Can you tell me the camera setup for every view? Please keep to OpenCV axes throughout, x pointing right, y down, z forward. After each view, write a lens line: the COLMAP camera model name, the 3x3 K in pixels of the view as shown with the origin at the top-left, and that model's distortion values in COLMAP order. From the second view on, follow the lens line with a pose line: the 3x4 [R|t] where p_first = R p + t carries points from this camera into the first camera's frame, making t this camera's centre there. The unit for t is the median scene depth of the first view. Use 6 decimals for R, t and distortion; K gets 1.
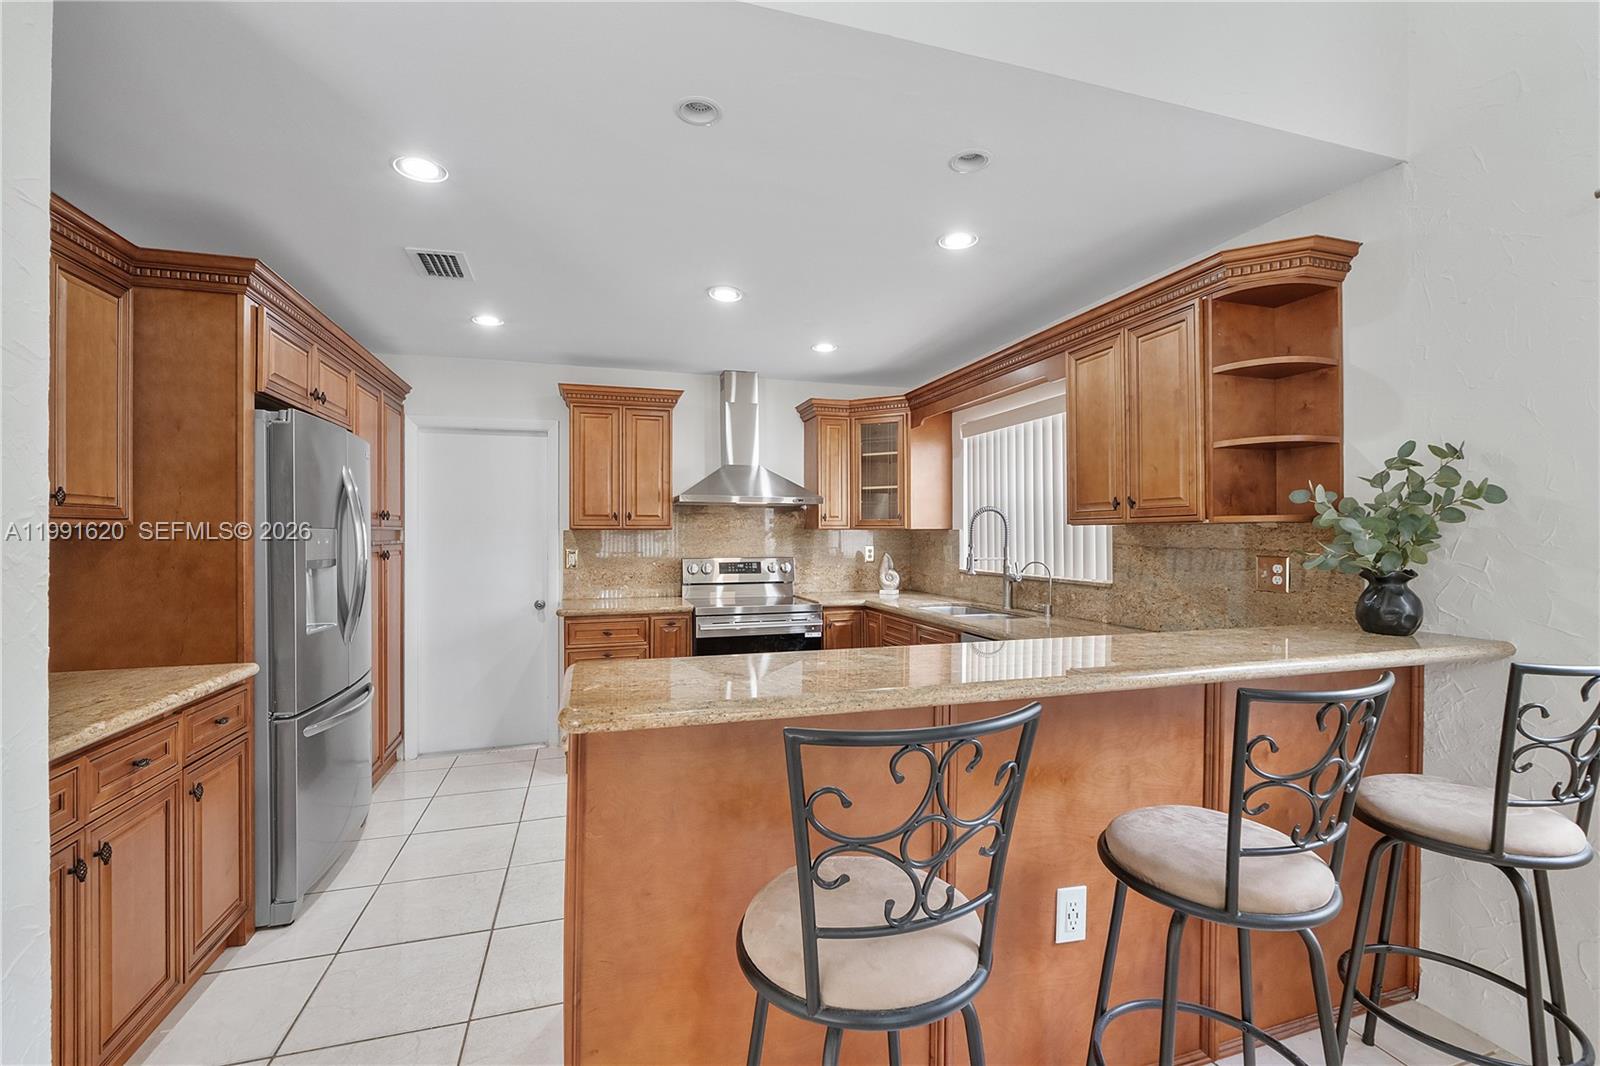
lens RADIAL K [[680.0, 0, 803.6], [0, 680.0, 531.3], [0, 0, 1]] dist [-0.002037, 0.000638]
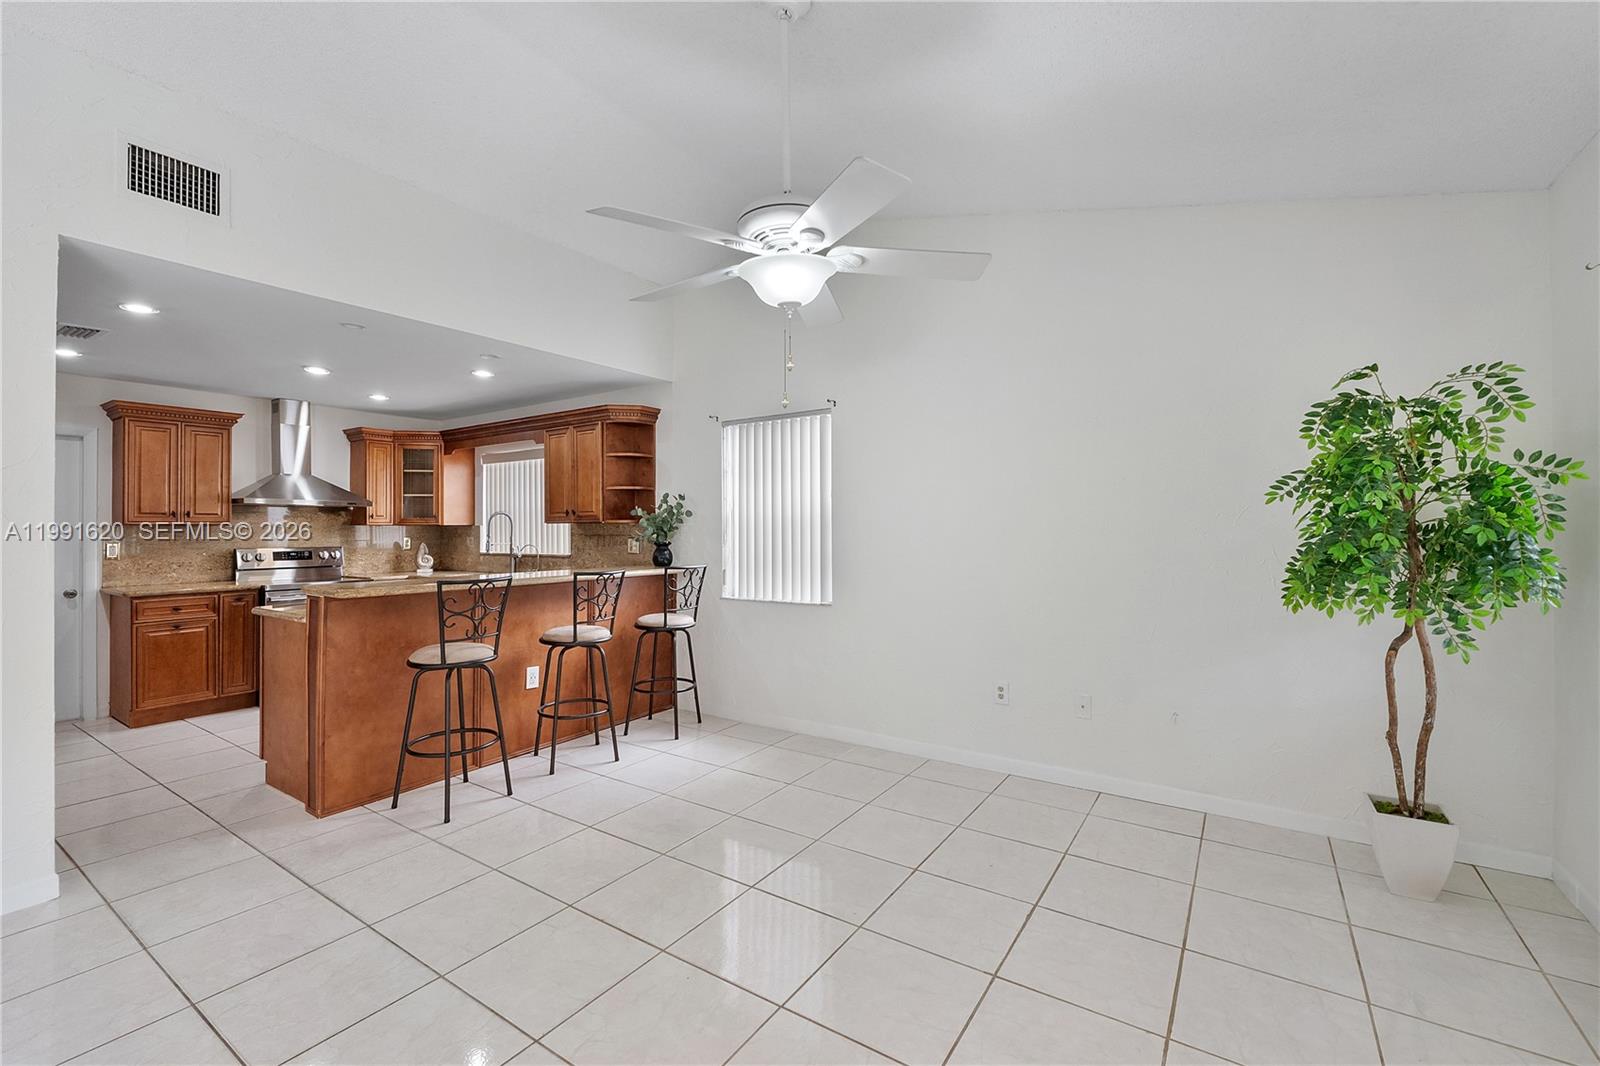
lens RADIAL K [[686.4, 0, 801.9], [0, 686.4, 523.3], [0, 0, 1]] dist [-0.002644, -0.000166]
pose [[0.781243, 0.003251, 0.624219, -0.217263], [-0.000286, 0.999988, -0.004850, -0.000568], [-0.624227, 0.003610, 0.781234, -0.843207]]
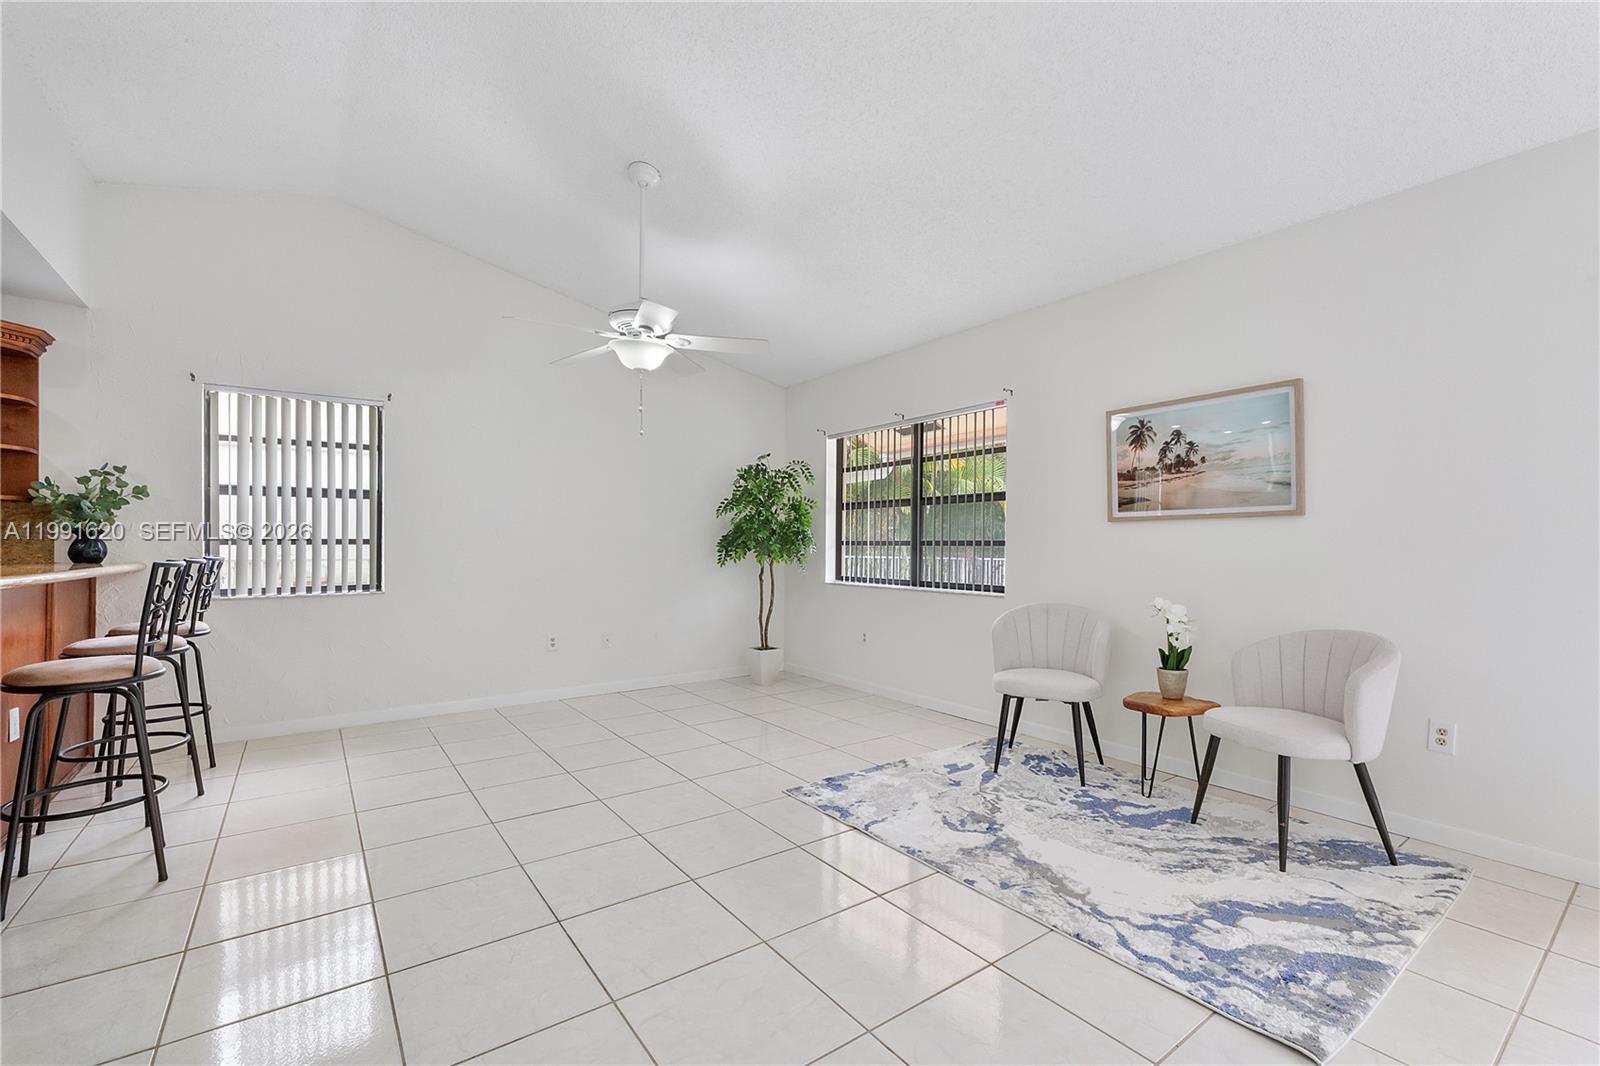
lens RADIAL K [[682.4, 0, 801.3], [0, 682.4, 548.6], [0, 0, 1]] dist [-0.004106, -0.000480]
pose [[-0.319172, -0.003138, 0.947692, -0.938647], [-0.004607, 0.999988, 0.001760, 0.060008], [-0.947686, -0.003804, -0.319182, -0.157883]]
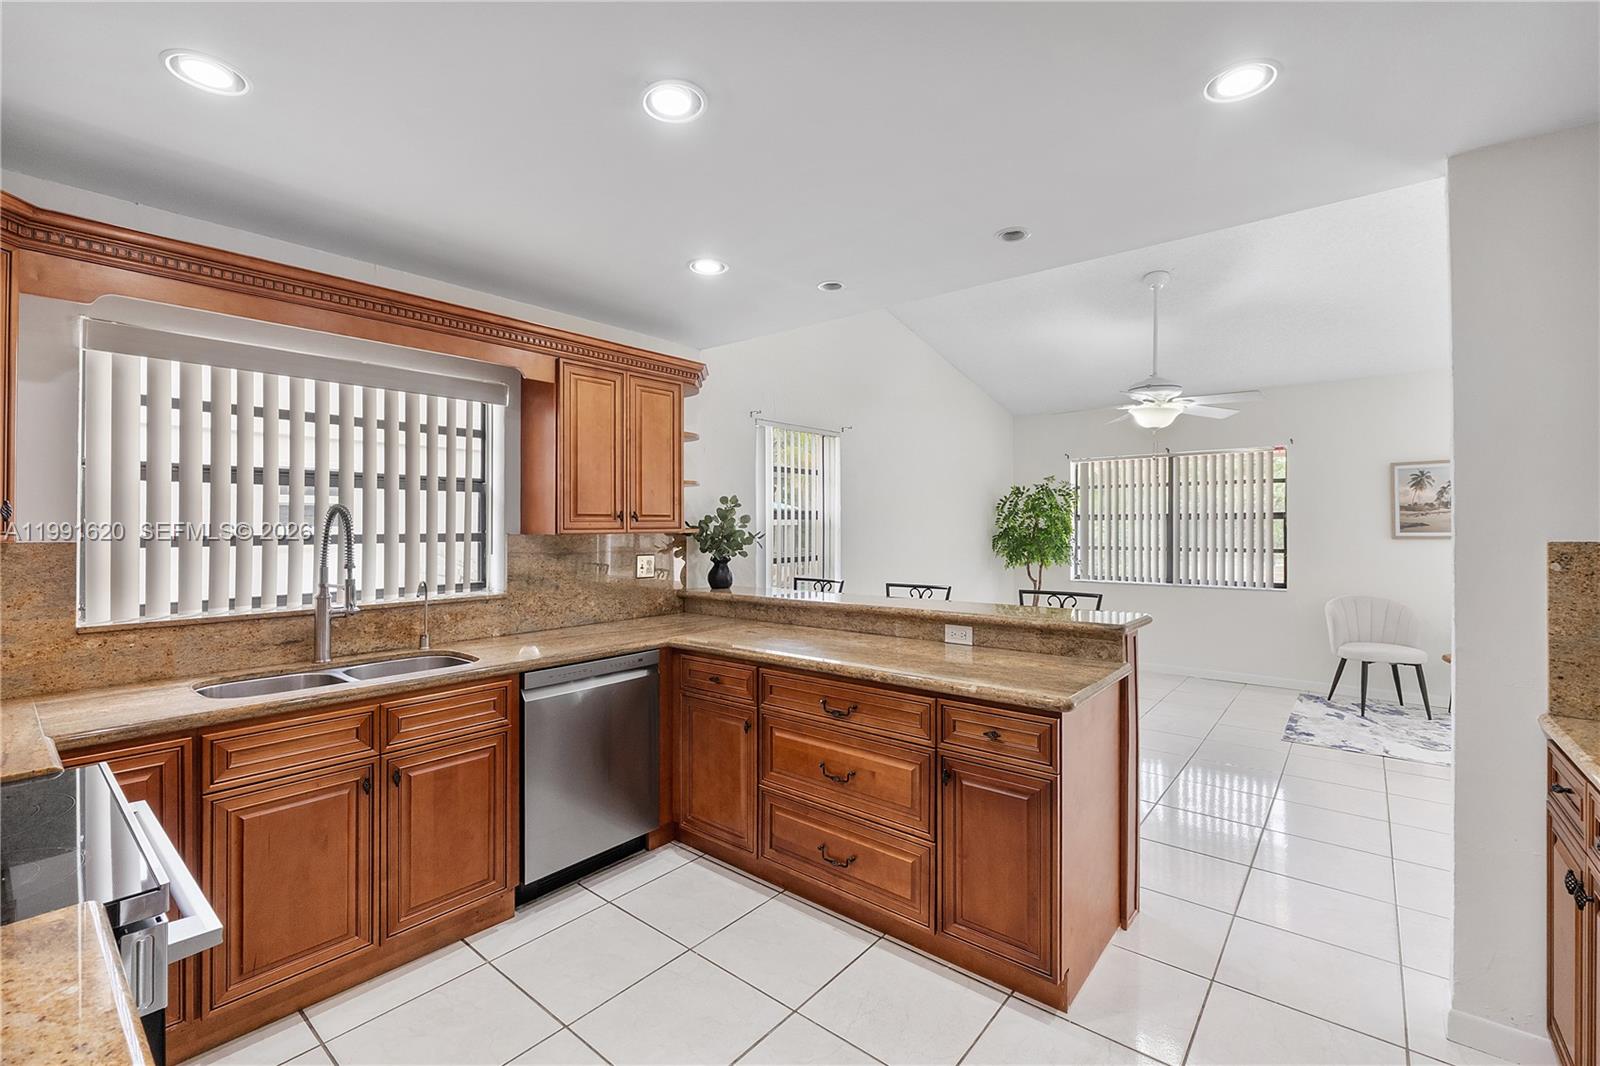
lens RADIAL K [[704.7, 0, 817.4], [0, 704.7, 517.3], [0, 0, 1]] dist [-0.000871, 0.000112]
pose [[-0.554602, 0.005904, 0.832095, -0.645527], [-0.002062, 0.999962, -0.008469, -0.026173], [-0.832113, -0.006413, -0.554568, 1.187534]]
